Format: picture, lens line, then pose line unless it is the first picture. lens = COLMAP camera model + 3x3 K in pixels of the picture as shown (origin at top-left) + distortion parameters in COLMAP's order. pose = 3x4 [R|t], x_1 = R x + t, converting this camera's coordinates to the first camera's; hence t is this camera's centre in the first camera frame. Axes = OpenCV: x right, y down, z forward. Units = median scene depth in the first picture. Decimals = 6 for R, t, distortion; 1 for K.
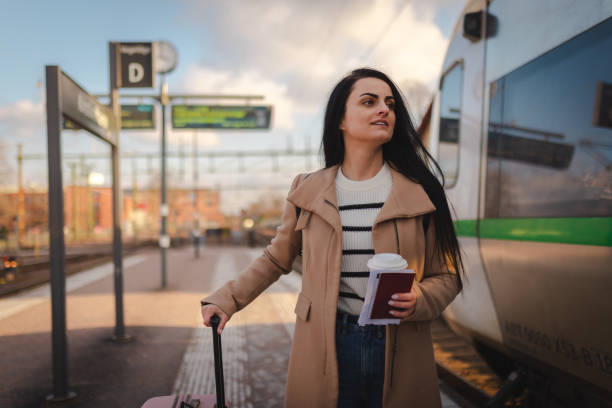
lens RADIAL K [[599.8, 0, 306.0], [0, 599.8, 204.0], [0, 0, 1]] dist [0.003093, 0.003363]
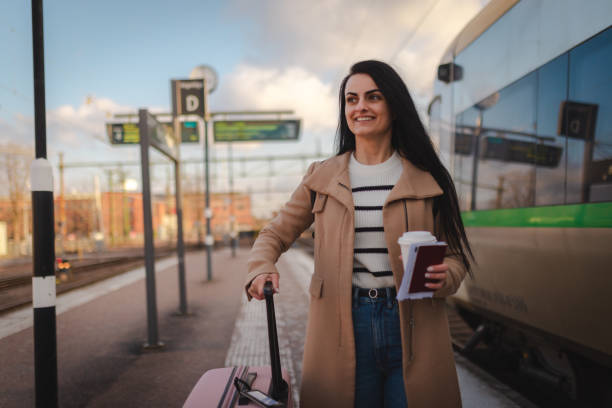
lens RADIAL K [[619.5, 0, 306.0], [0, 619.5, 204.0], [0, 0, 1]] dist [0.006957, 0.005123]
pose [[0.998529, -0.017987, -0.051149, 0.011500], [0.017803, 0.999833, -0.004055, 0.001676], [0.051214, 0.003139, 0.998683, -0.178422]]
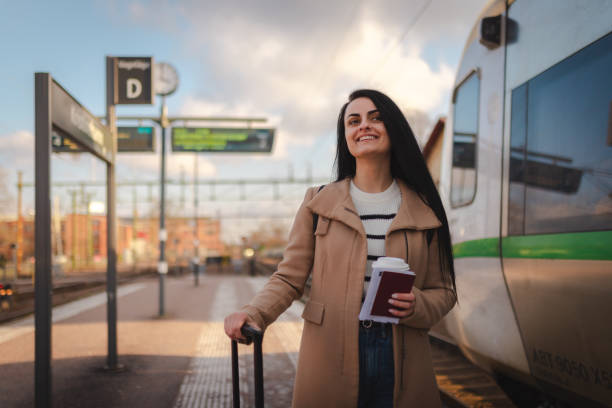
lens RADIAL K [[598.5, 0, 306.0], [0, 598.5, 204.0], [0, 0, 1]] dist [0.002313, -0.001723]
pose [[0.999999, 0.001480, -0.000807, -0.004214], [-0.001518, 0.998764, -0.049678, 0.008139], [0.000732, 0.049680, 0.998765, 0.032122]]
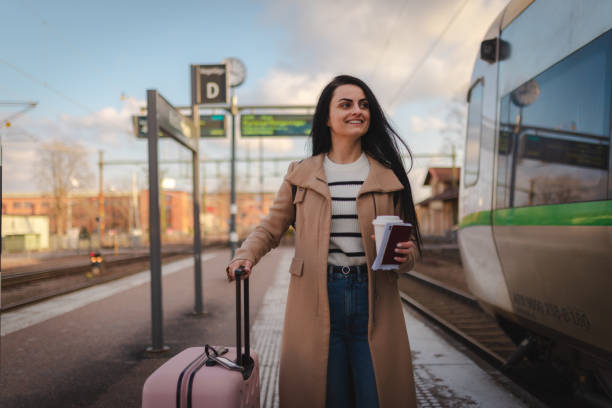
lens RADIAL K [[598.5, 0, 306.0], [0, 598.5, 204.0], [0, 0, 1]] dist [0.002313, -0.001723]
pose [[0.994276, 0.000933, -0.106836, 0.016831], [-0.001724, 0.999972, -0.007312, 0.009026], [0.106826, 0.007454, 0.994250, -0.096691]]
